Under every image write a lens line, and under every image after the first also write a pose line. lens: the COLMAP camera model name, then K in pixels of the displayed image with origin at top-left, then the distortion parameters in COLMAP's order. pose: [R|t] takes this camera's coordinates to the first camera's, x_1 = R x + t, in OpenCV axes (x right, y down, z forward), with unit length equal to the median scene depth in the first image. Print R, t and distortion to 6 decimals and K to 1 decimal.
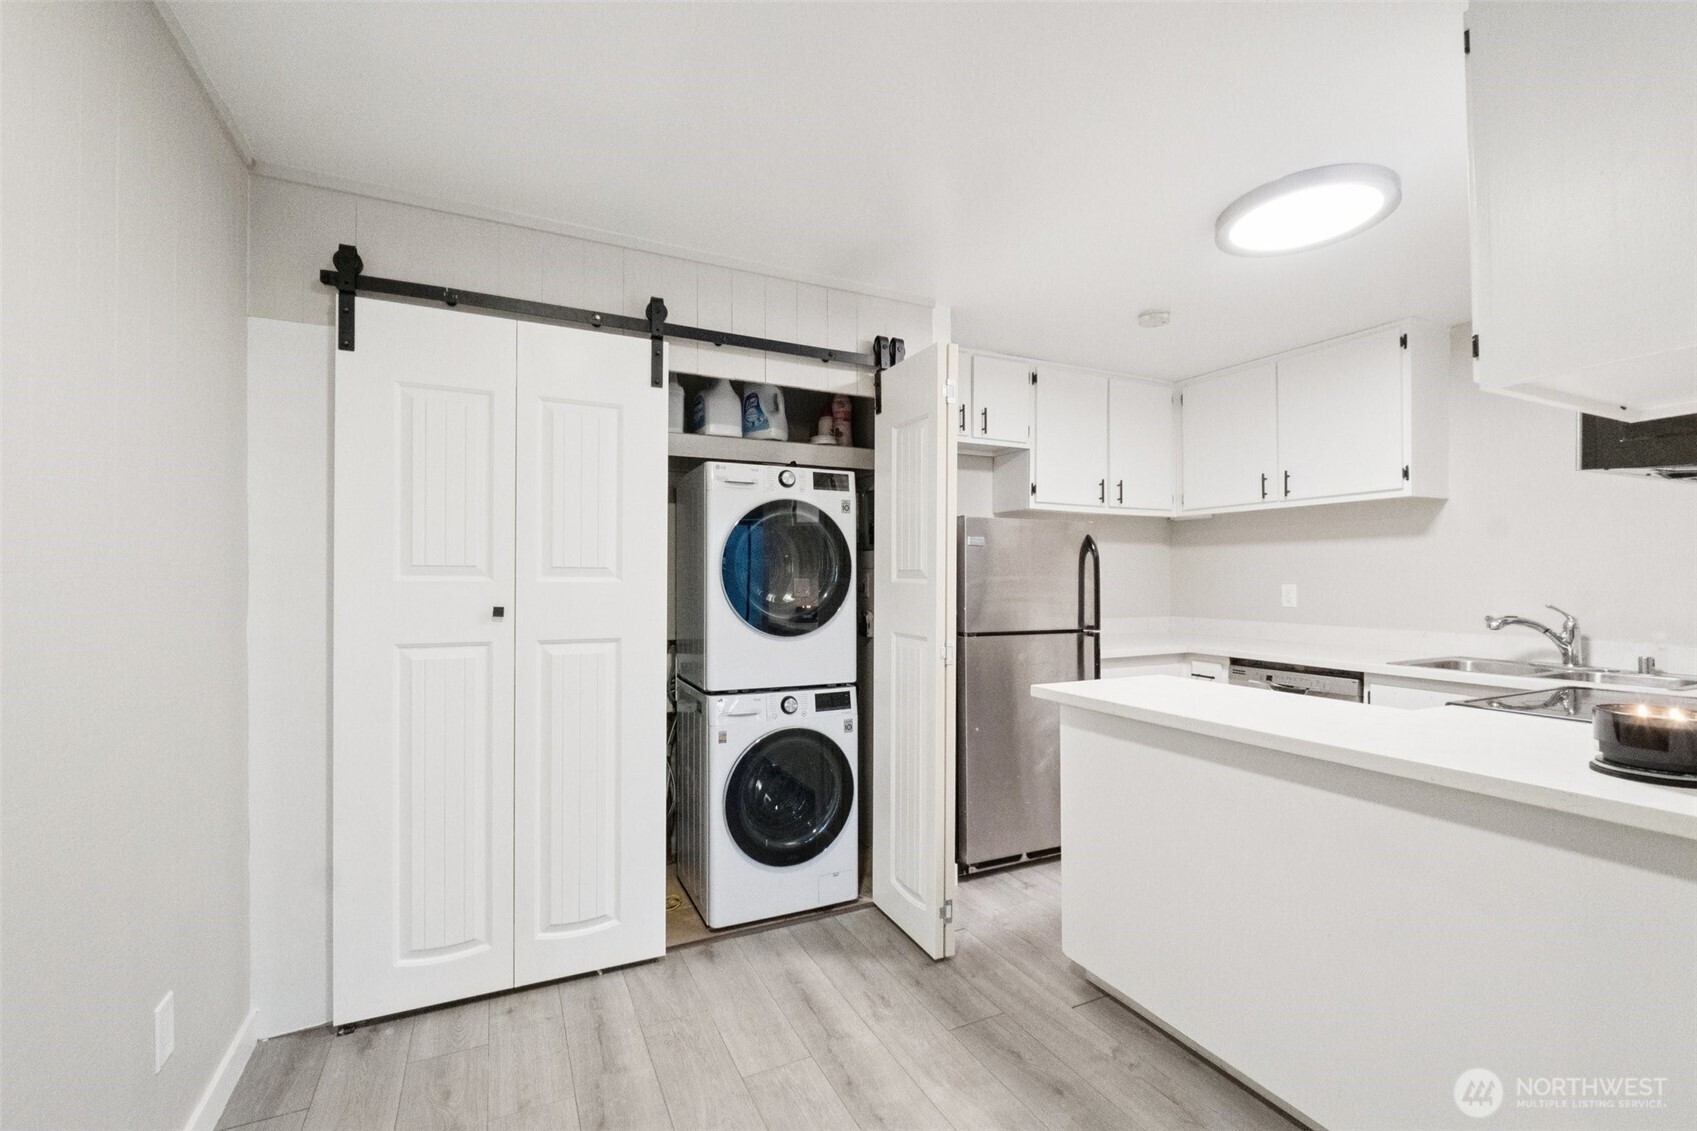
lens RADIAL K [[733.7, 0, 851.5], [0, 733.7, 576.5], [0, 0, 1]] dist [-0.001291, -0.000070]
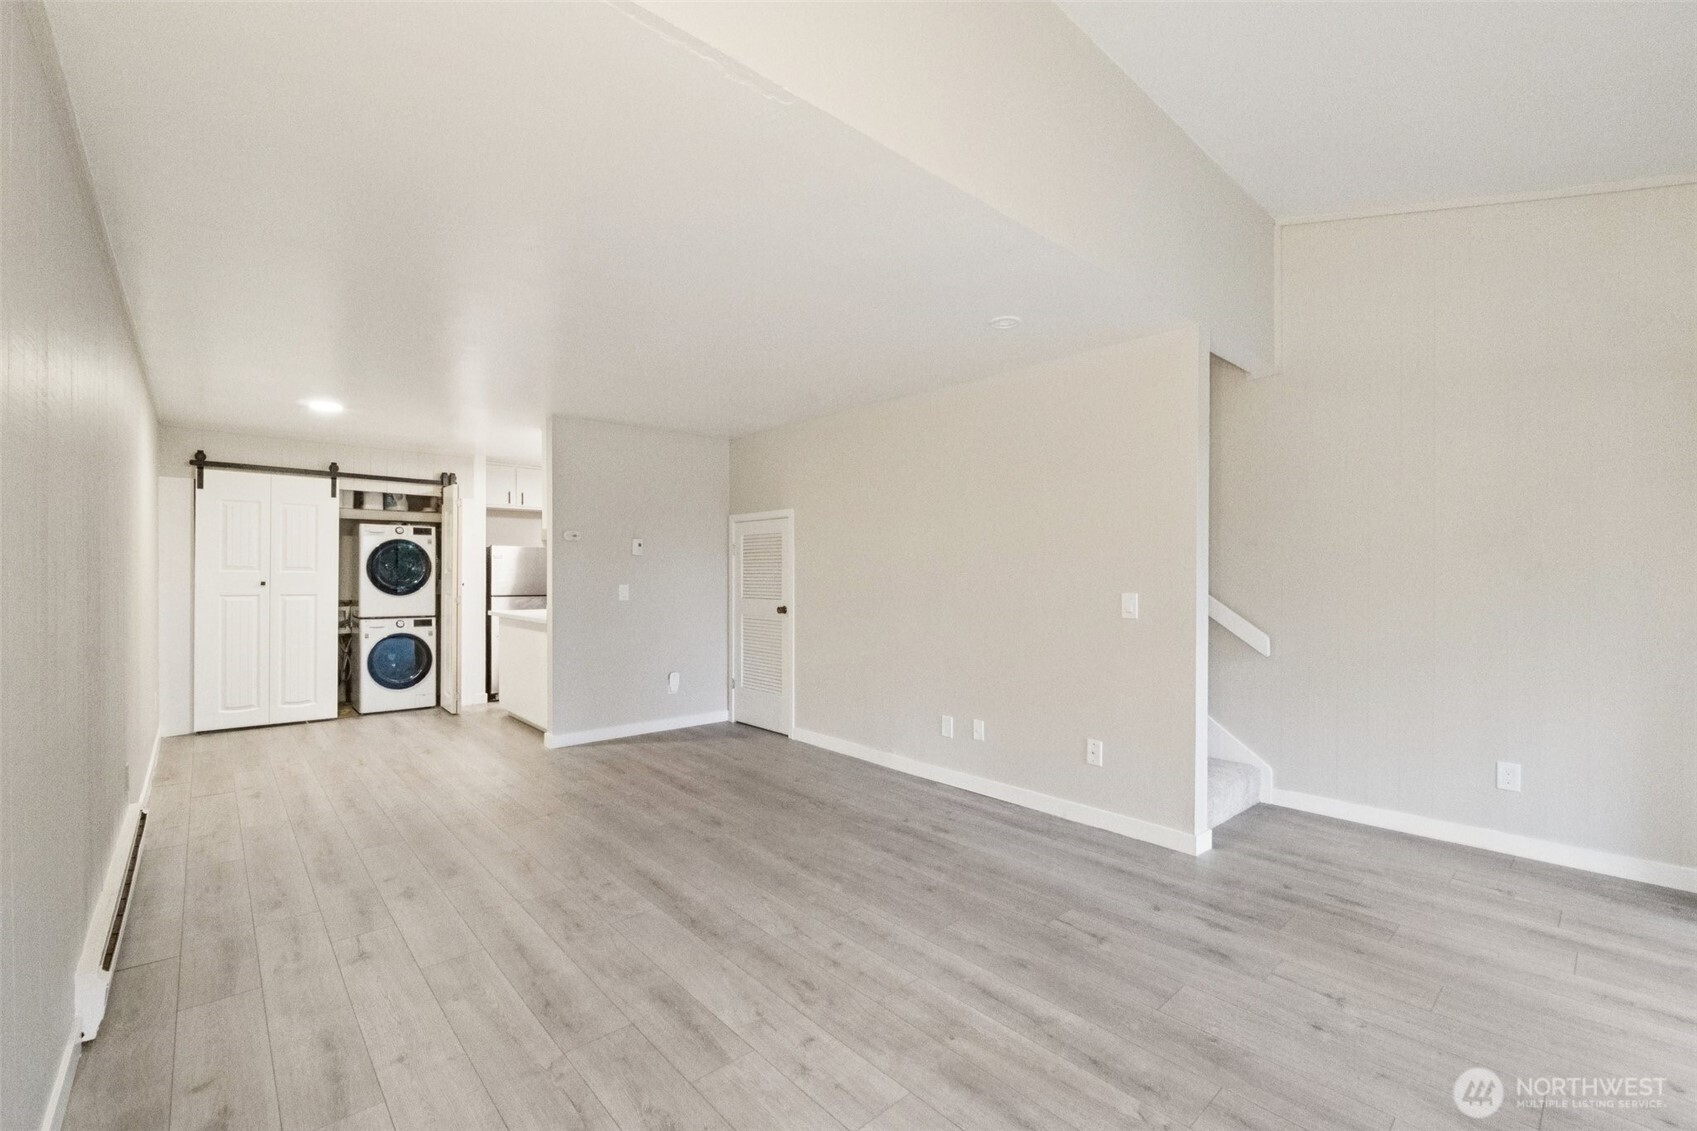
lens RADIAL K [[705.0, 0, 858.7], [0, 705.0, 574.2], [0, 0, 1]] dist [-0.017521, -0.000211]
pose [[0.952881, 0.004977, 0.303304, 0.679394], [-0.006200, 0.999976, 0.003070, -0.005678], [-0.303282, -0.004806, 0.952889, -1.719265]]
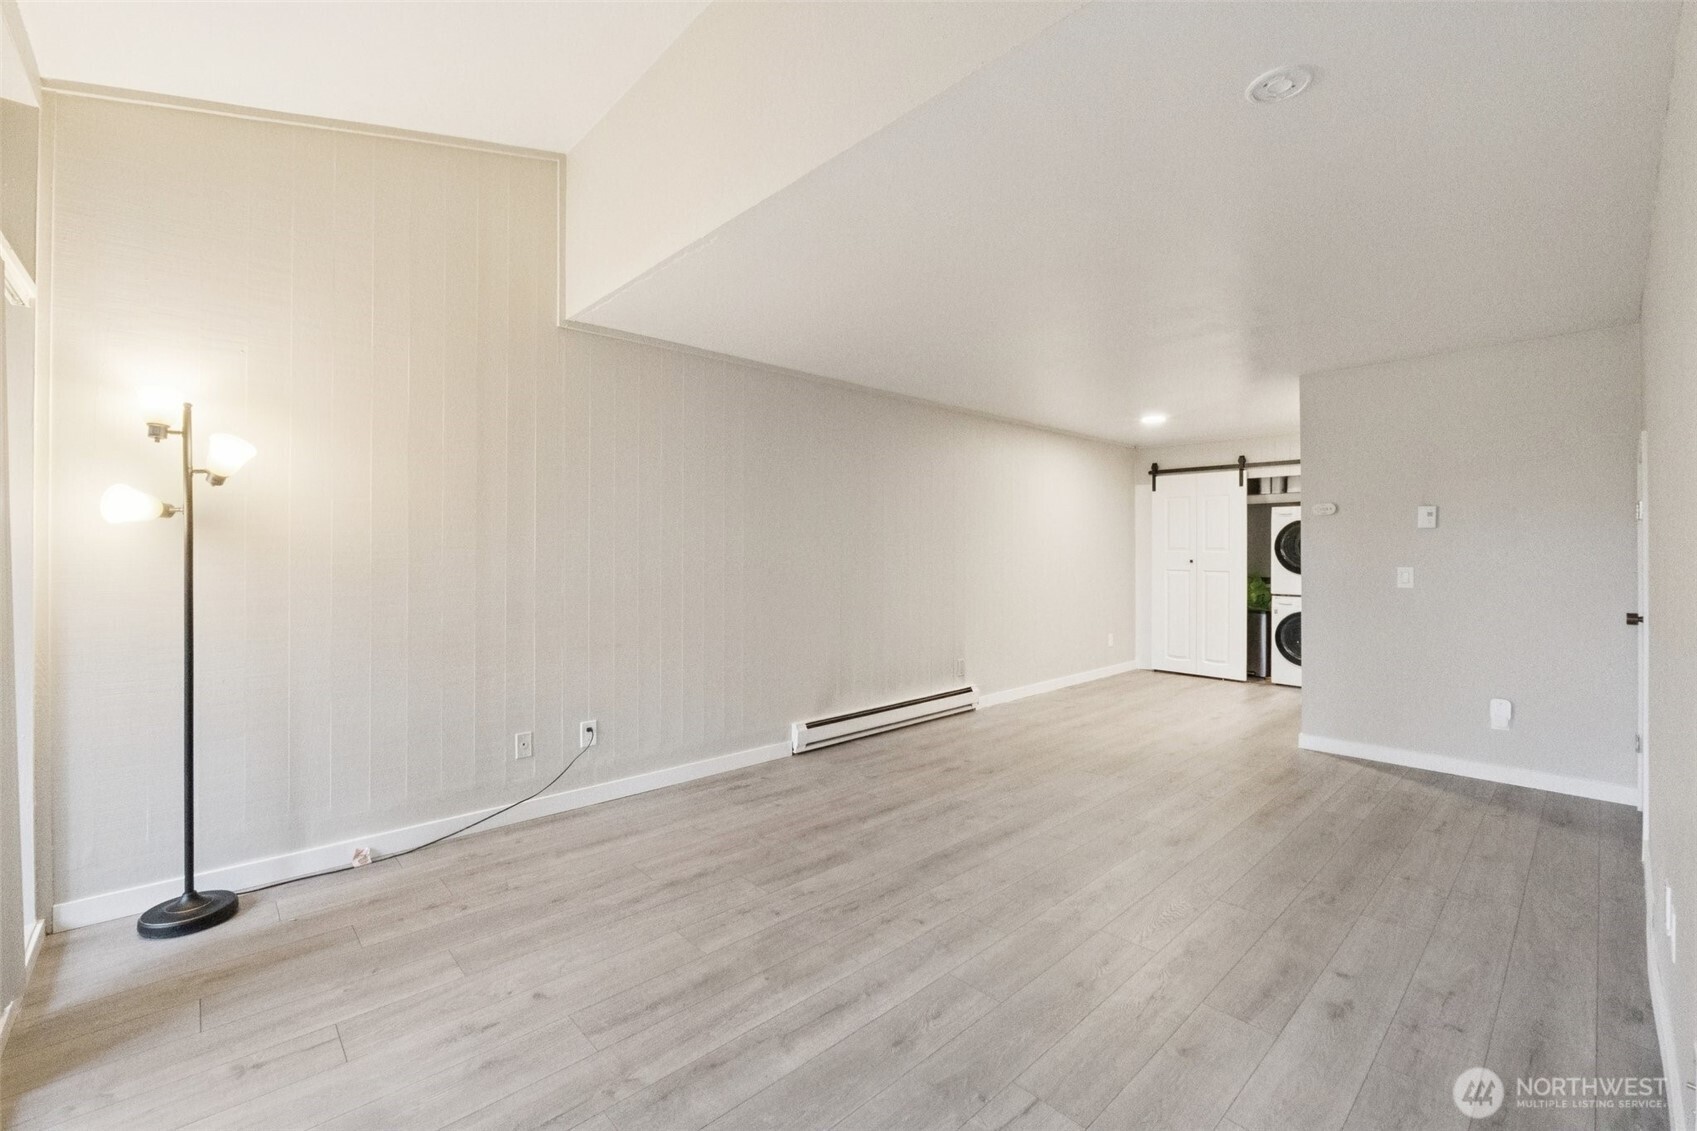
lens RADIAL K [[714.7, 0, 855.8], [0, 714.7, 558.5], [0, 0, 1]] dist [-0.021859, -0.000215]
pose [[0.309816, 0.010721, -0.950736, 1.767771], [0.002272, 0.999925, 0.012016, -0.006137], [0.950794, -0.005883, 0.309768, -1.215486]]
